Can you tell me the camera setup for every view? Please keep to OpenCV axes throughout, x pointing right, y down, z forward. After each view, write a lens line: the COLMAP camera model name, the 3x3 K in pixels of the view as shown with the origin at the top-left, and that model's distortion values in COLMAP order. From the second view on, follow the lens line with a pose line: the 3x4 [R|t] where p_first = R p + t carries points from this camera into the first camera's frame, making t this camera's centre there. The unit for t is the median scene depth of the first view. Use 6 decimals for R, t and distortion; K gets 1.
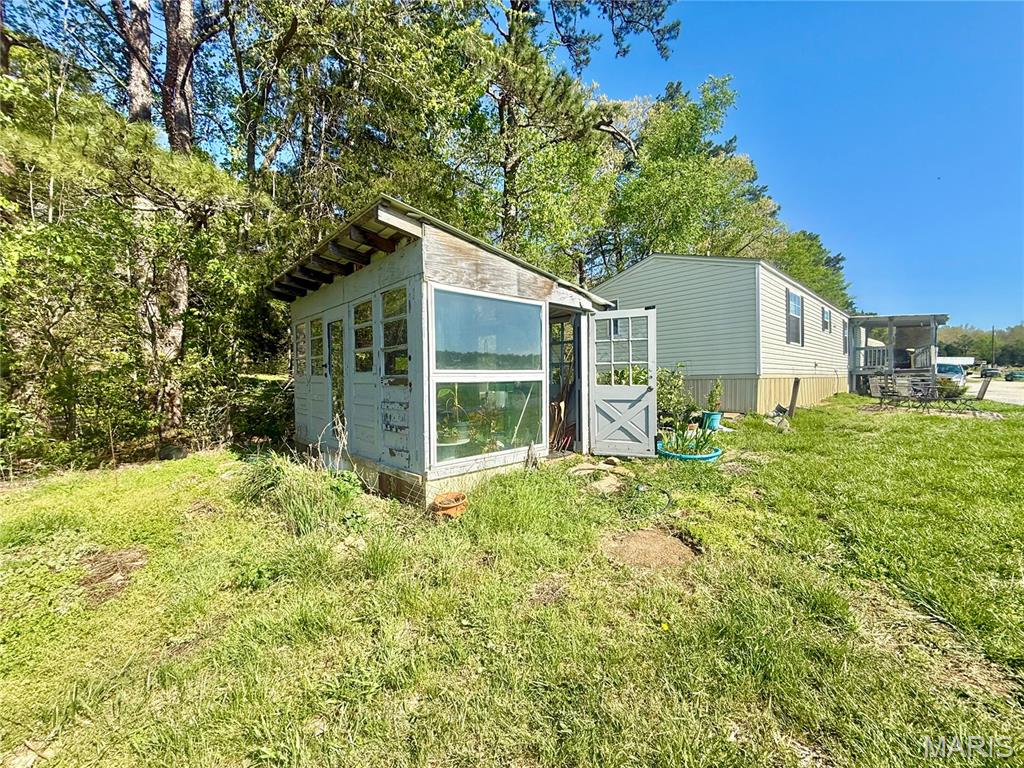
lens RADIAL K [[407.2, 0, 513.3], [0, 407.2, 385.6], [0, 0, 1]] dist [-0.001999, 0.000117]
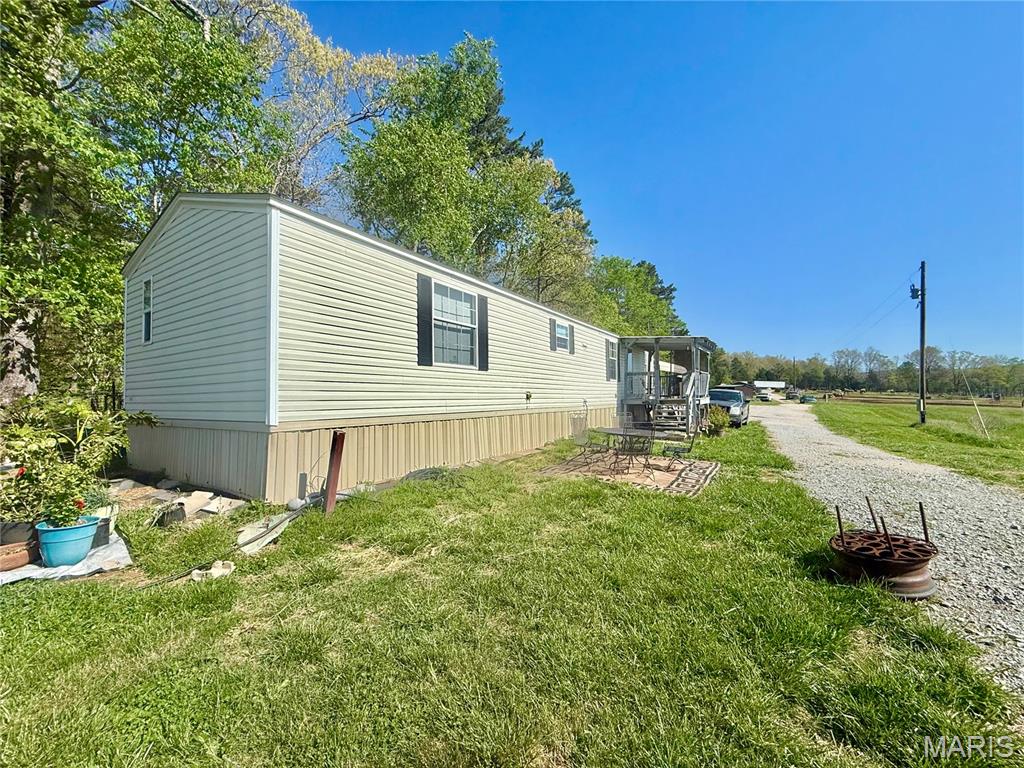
lens RADIAL K [[407.2, 0, 510.8], [0, 407.2, 384.6], [0, 0, 1]] dist [-0.001999, 0.000117]
pose [[0.968988, 0.015748, 0.246605, 0.277624], [-0.004860, 0.998989, -0.044699, -0.020197], [-0.247060, 0.042115, 0.968085, 0.161154]]
